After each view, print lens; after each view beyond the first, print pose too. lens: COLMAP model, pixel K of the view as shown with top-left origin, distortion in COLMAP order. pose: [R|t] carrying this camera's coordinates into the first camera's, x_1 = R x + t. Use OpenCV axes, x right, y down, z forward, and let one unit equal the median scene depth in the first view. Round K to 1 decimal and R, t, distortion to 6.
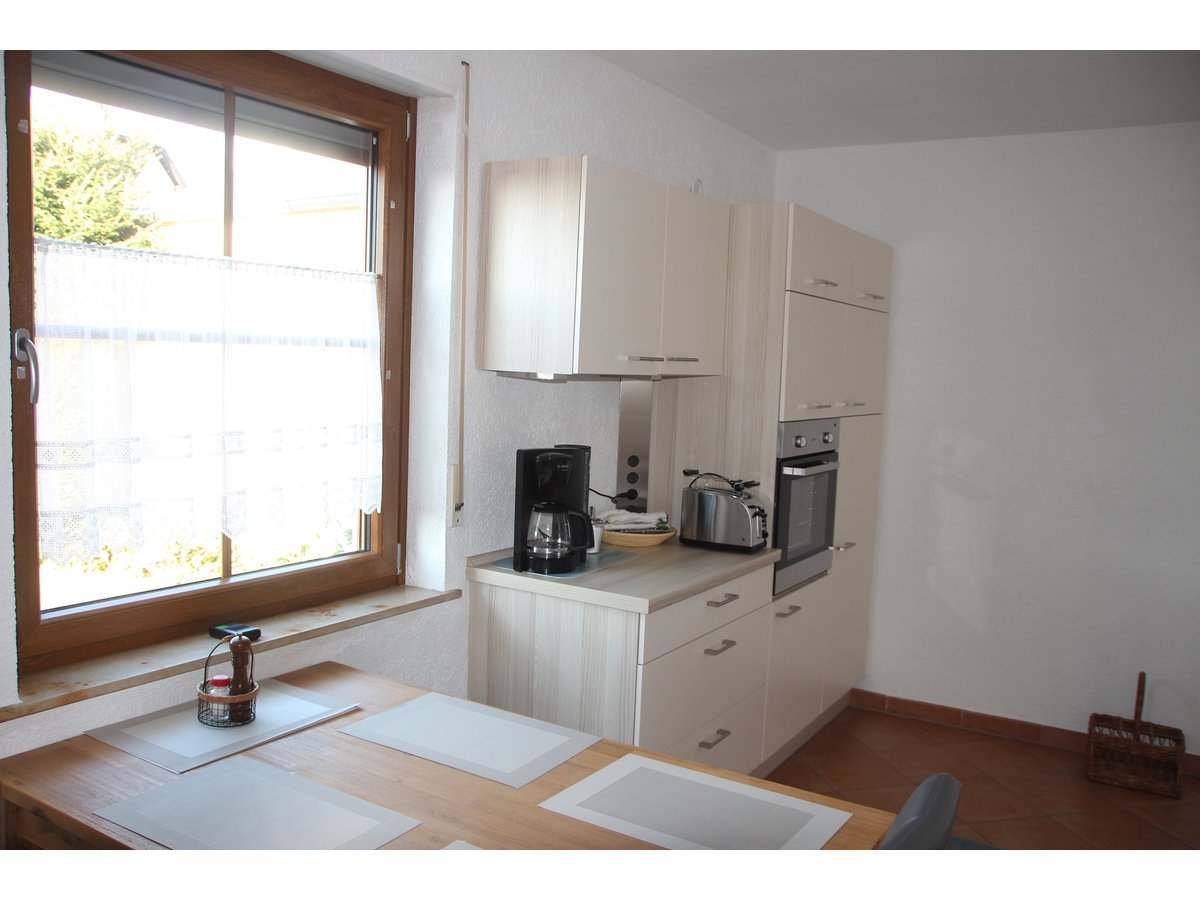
lens RADIAL K [[1032.0, 0, 599.9], [0, 1032.0, 428.9], [0, 0, 1]] dist [-0.064387, 0.004531]
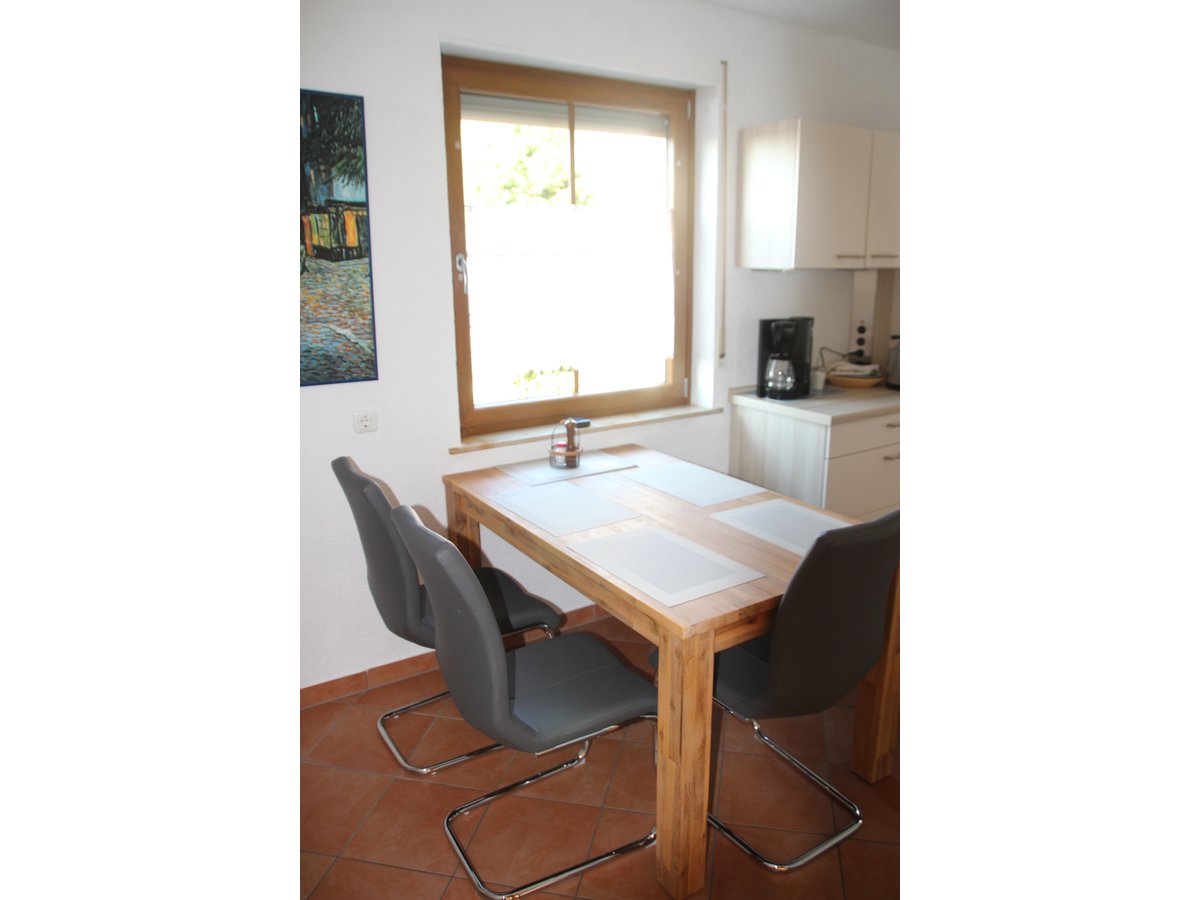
lens RADIAL K [[758.3, 0, 600.0], [0, 758.3, 450.0], [0, 0, 1]] dist [-0.111431, 0.000594]
pose [[0.910863, 0.060781, -0.408208, 0.174781], [0.012741, 0.984483, 0.175016, 0.013162], [0.412512, -0.164617, 0.895955, -0.138285]]
